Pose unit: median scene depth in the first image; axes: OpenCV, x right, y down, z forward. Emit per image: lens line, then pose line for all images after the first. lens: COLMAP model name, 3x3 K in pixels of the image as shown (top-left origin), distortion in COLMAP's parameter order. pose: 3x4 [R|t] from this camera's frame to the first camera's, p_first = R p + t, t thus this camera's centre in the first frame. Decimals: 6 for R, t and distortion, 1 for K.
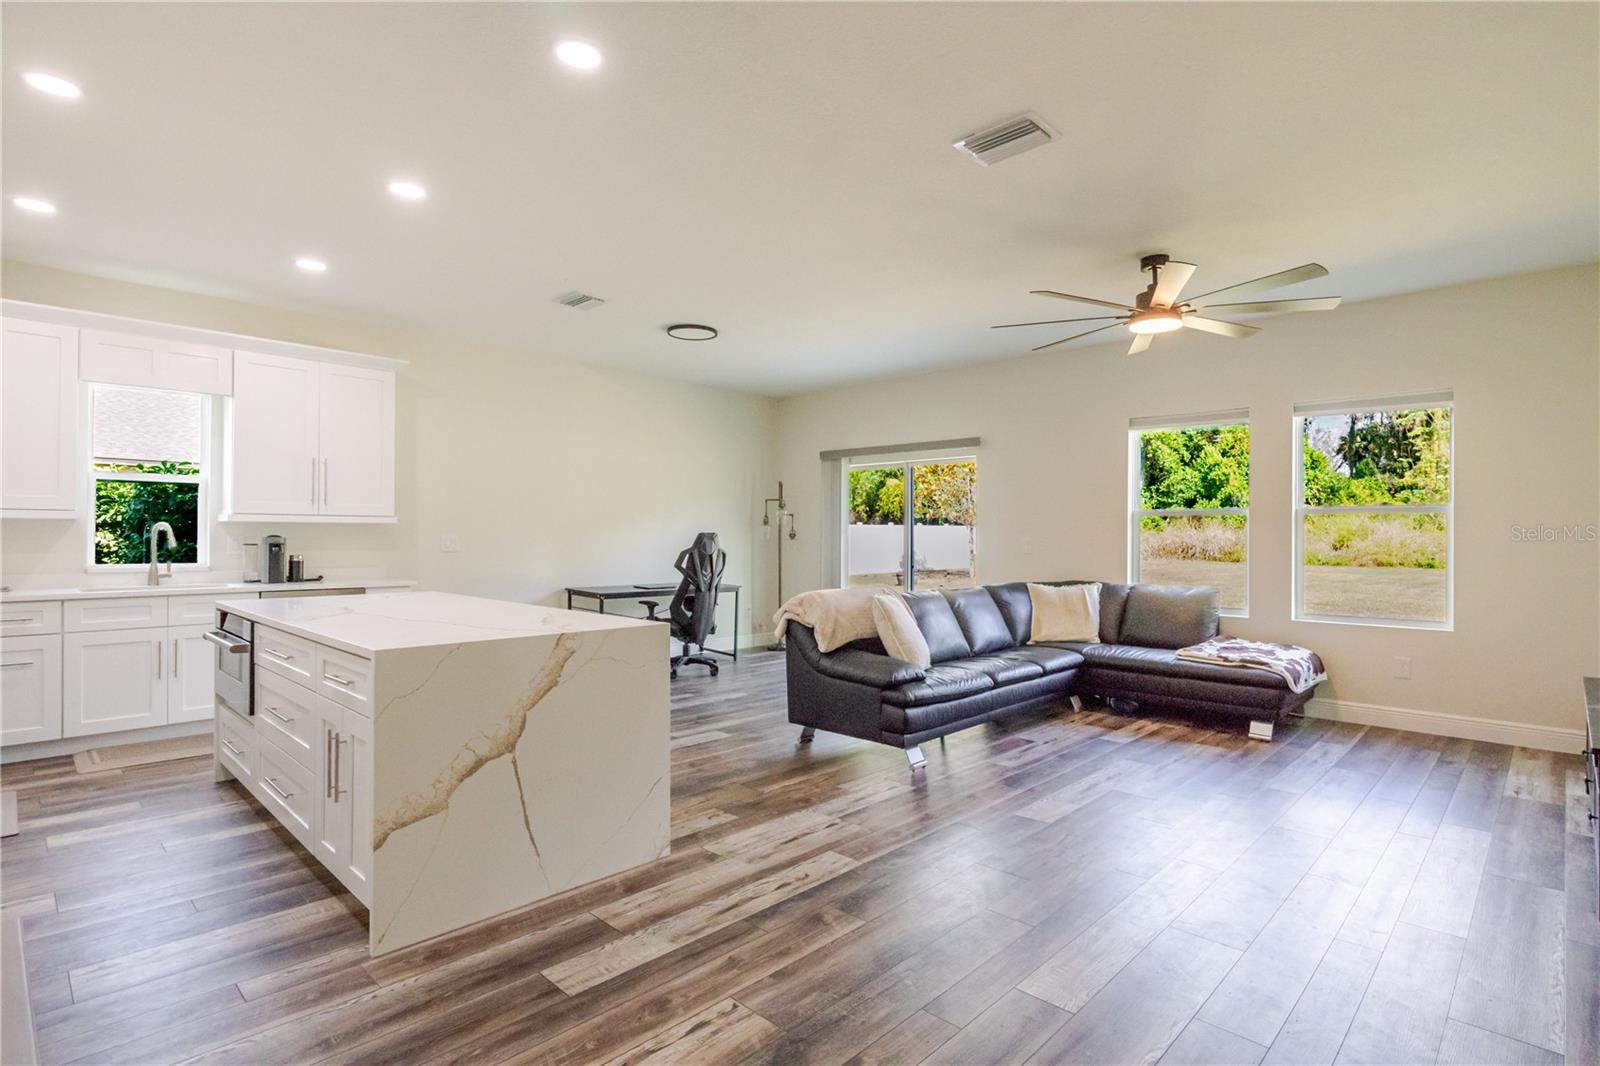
lens RADIAL K [[792.9, 0, 807.5], [0, 792.9, 533.8], [0, 0, 1]] dist [-0.008471, -0.000524]
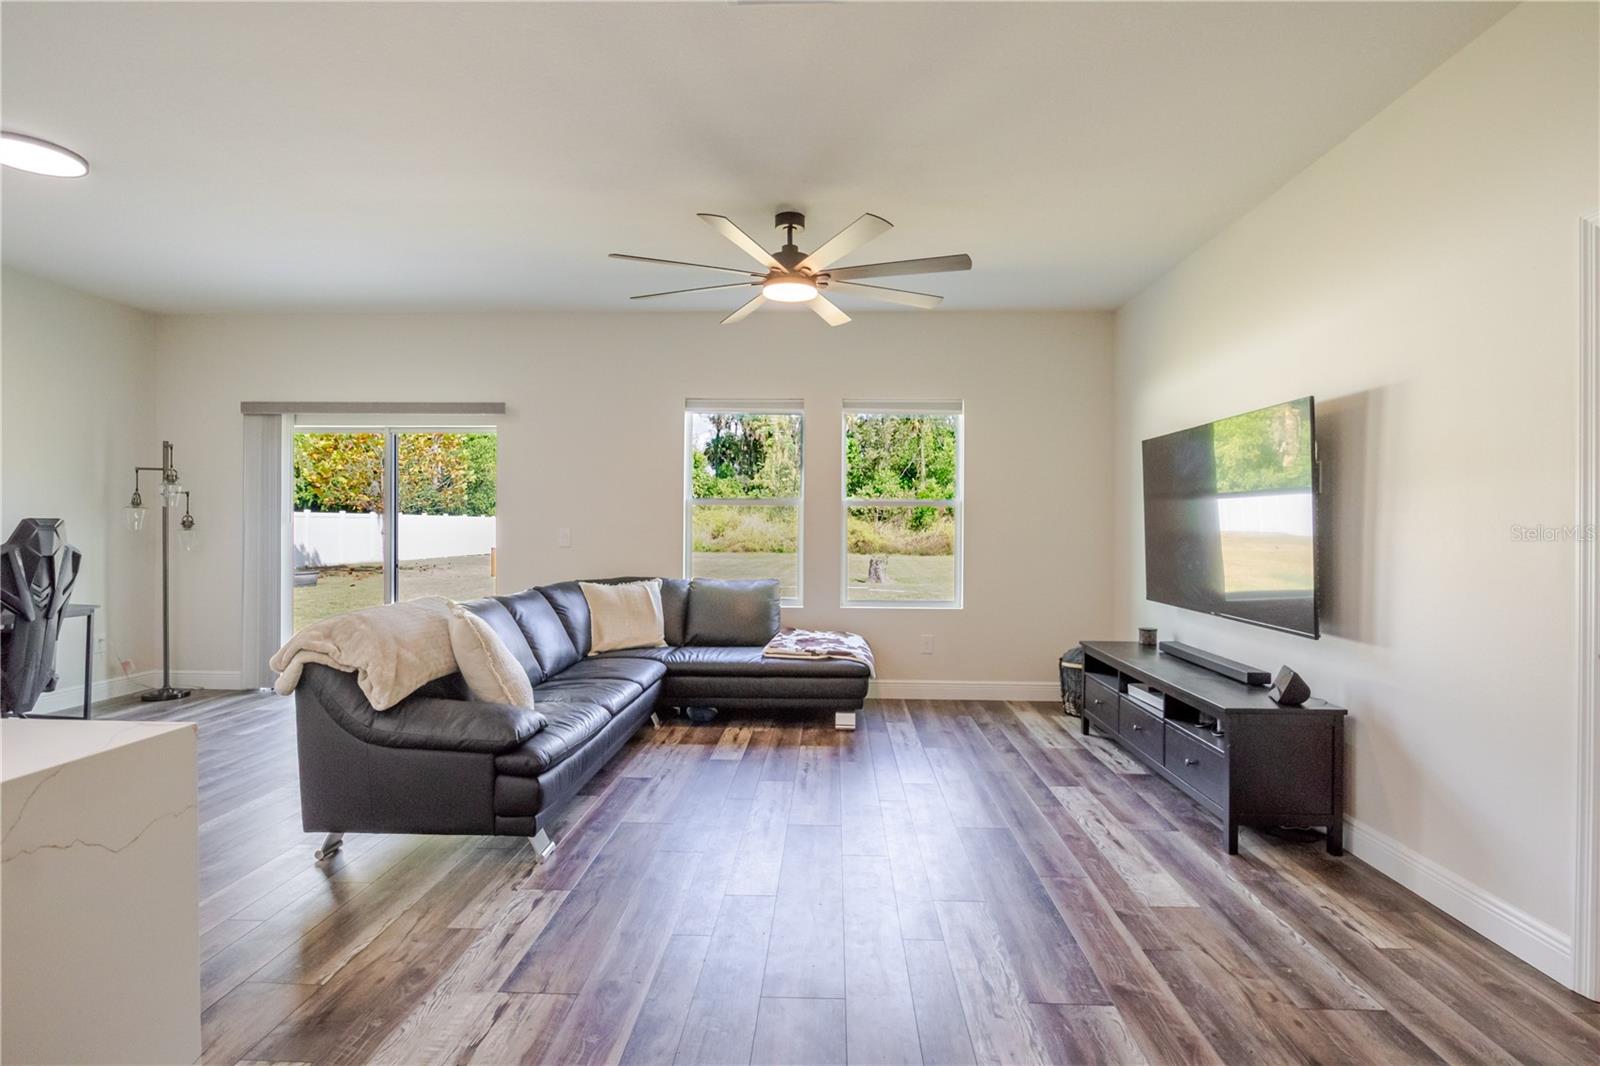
lens RADIAL K [[792.9, 0, 807.3], [0, 792.9, 537.0], [0, 0, 1]] dist [-0.008471, -0.000524]
pose [[0.743746, -0.005981, 0.668436, -0.140406], [-0.005292, 0.999876, 0.014834, 0.000903], [-0.668441, -0.014570, 0.743622, 0.298970]]
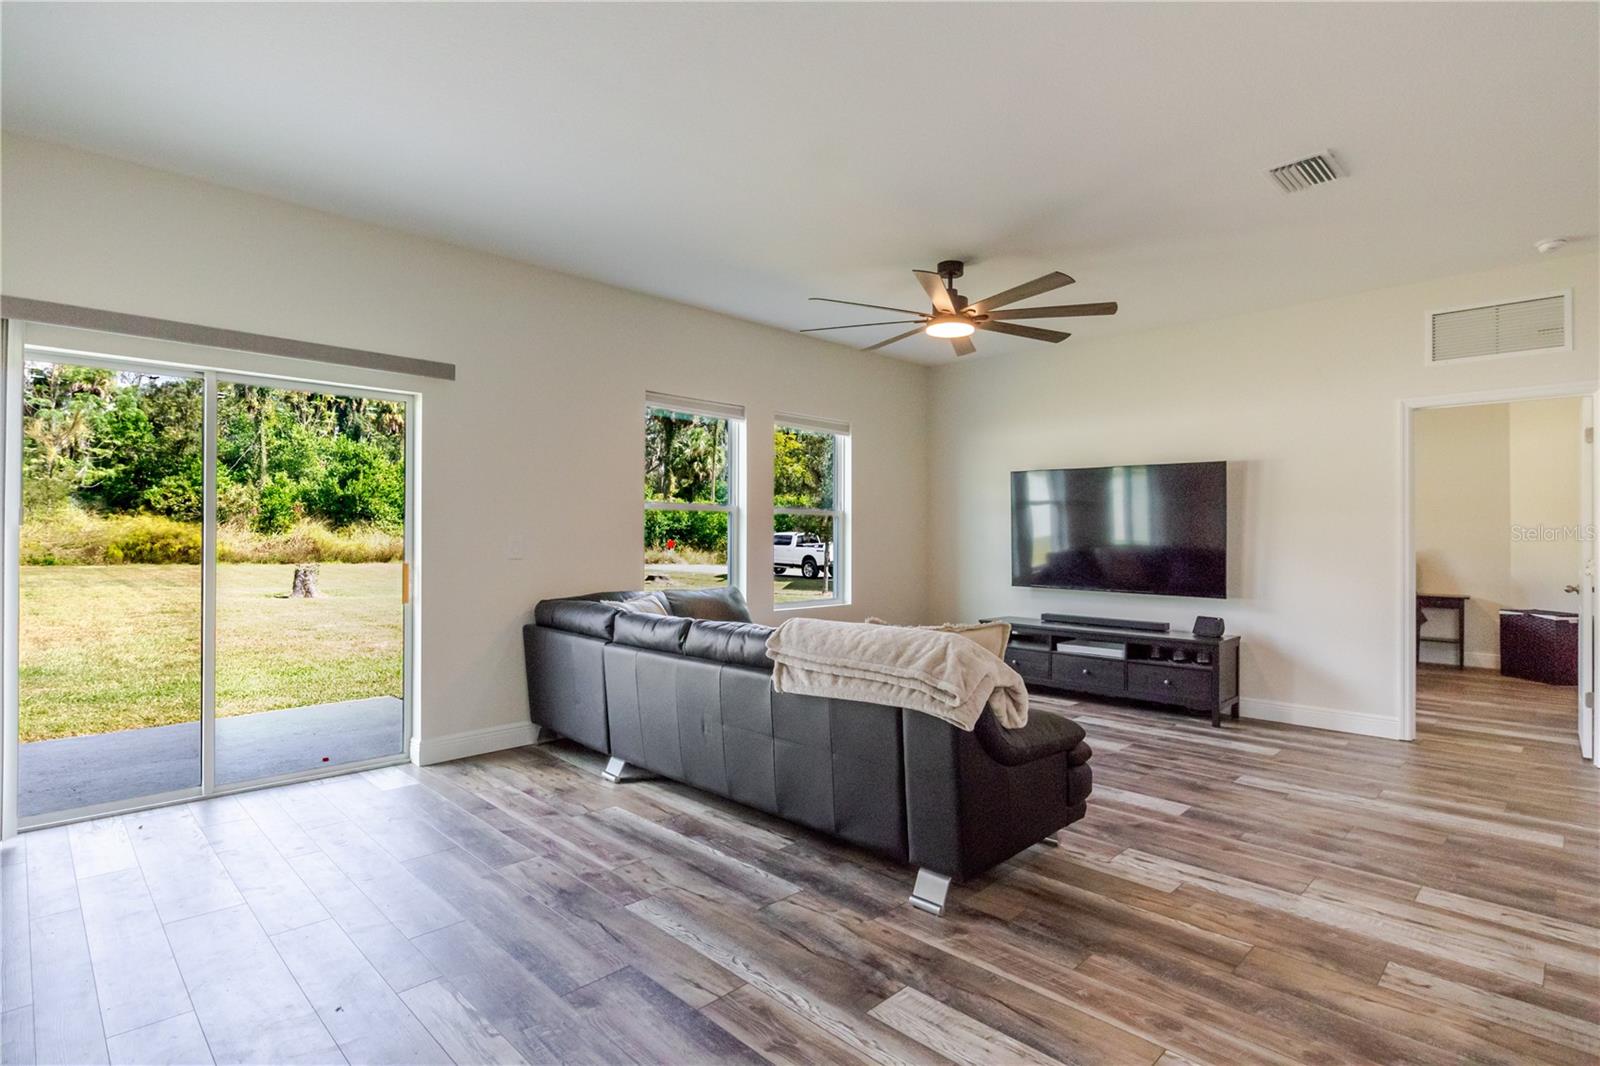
lens RADIAL K [[792.9, 0, 807.9], [0, 792.9, 533.0], [0, 0, 1]] dist [-0.008471, -0.000524]
pose [[0.016275, -0.000230, 0.999868, -0.564323], [-0.008761, 0.999962, 0.000373, 0.002154], [-0.999829, -0.008766, 0.016273, 1.107751]]
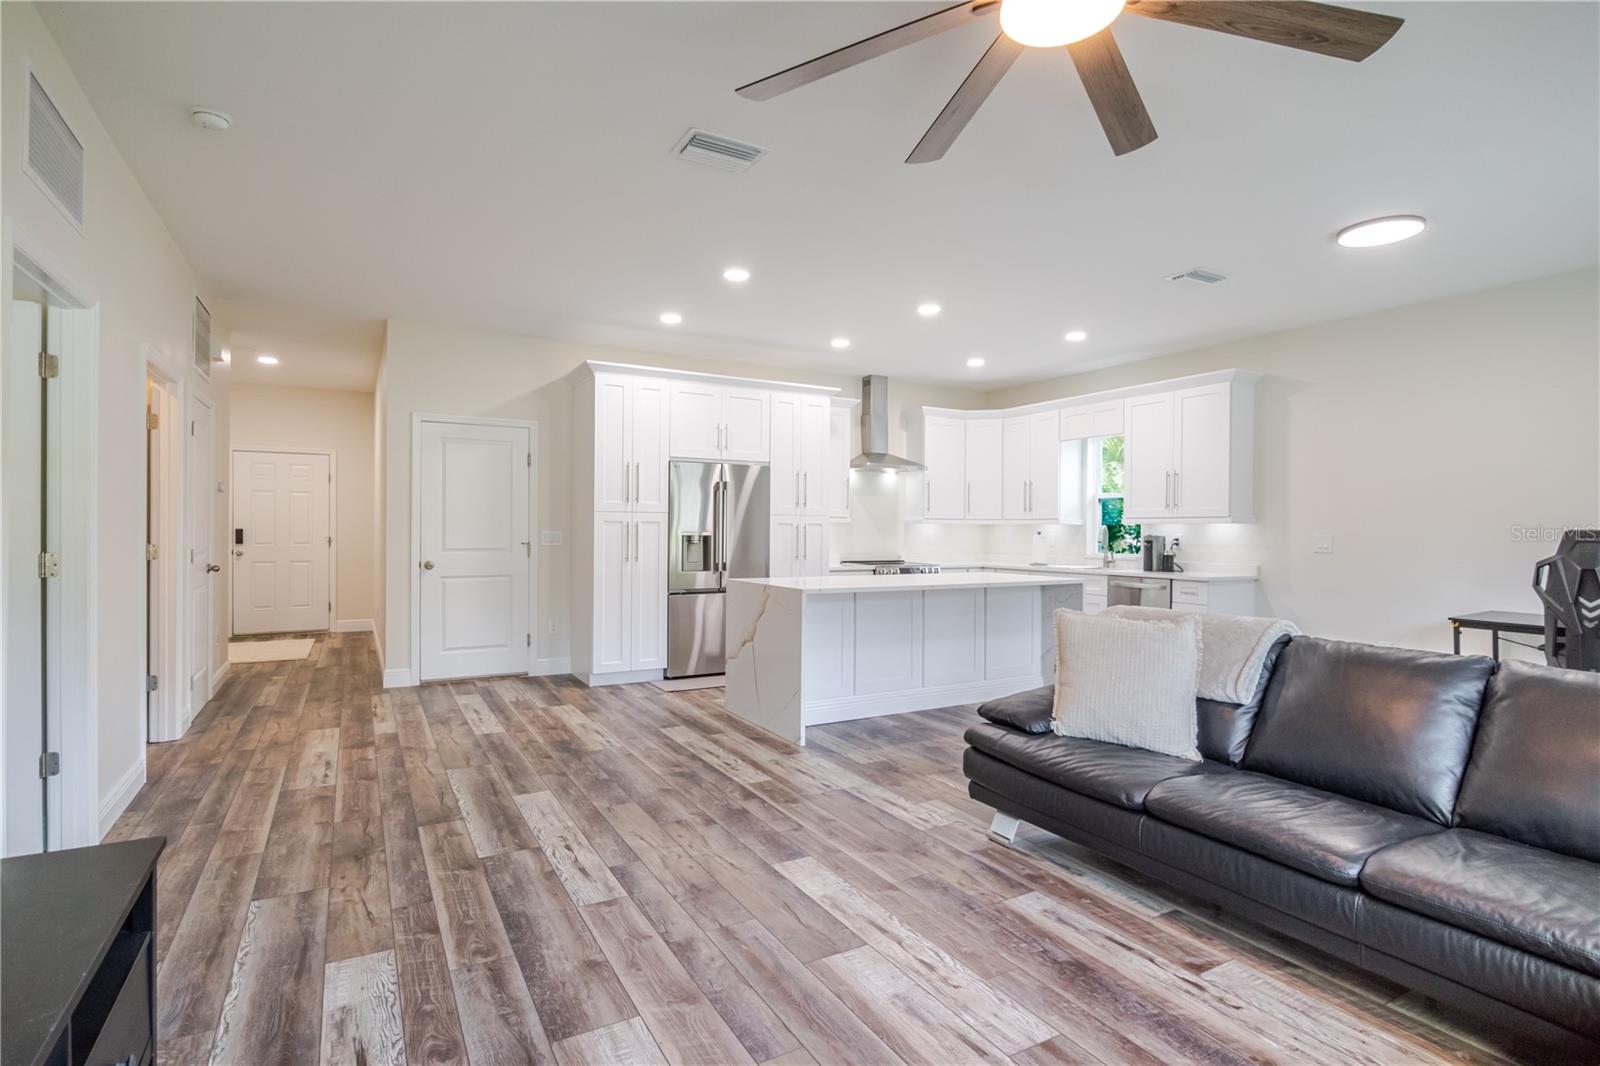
lens RADIAL K [[792.9, 0, 810.1], [0, 792.9, 536.9], [0, 0, 1]] dist [-0.008471, -0.000524]
pose [[-0.276935, 0.000139, -0.960889, 0.819373], [-0.005419, 0.999984, 0.001706, 0.008333], [0.960873, 0.005679, -0.276930, 0.940024]]
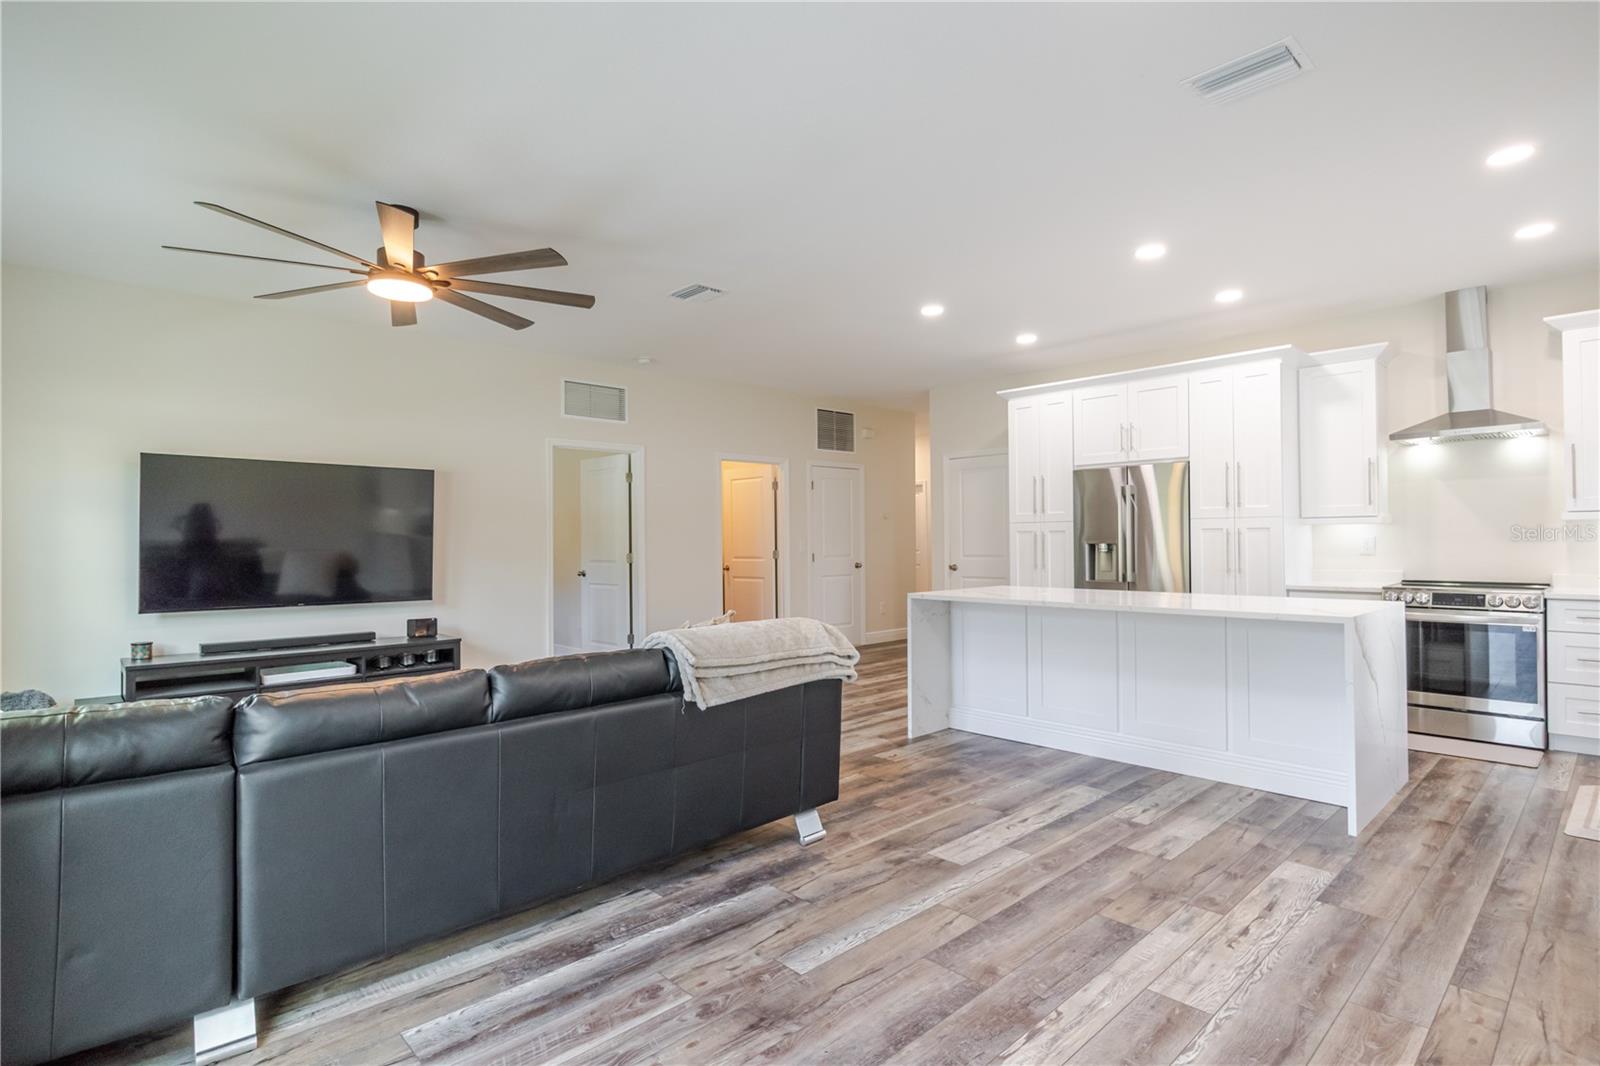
lens RADIAL K [[792.9, 0, 808.6], [0, 792.9, 532.7], [0, 0, 1]] dist [-0.008471, -0.000524]
pose [[-0.998946, 0.003284, 0.045777, -0.031026], [0.002688, 0.999911, -0.013082, 0.006893], [-0.045816, -0.012945, -0.998866, 1.728701]]
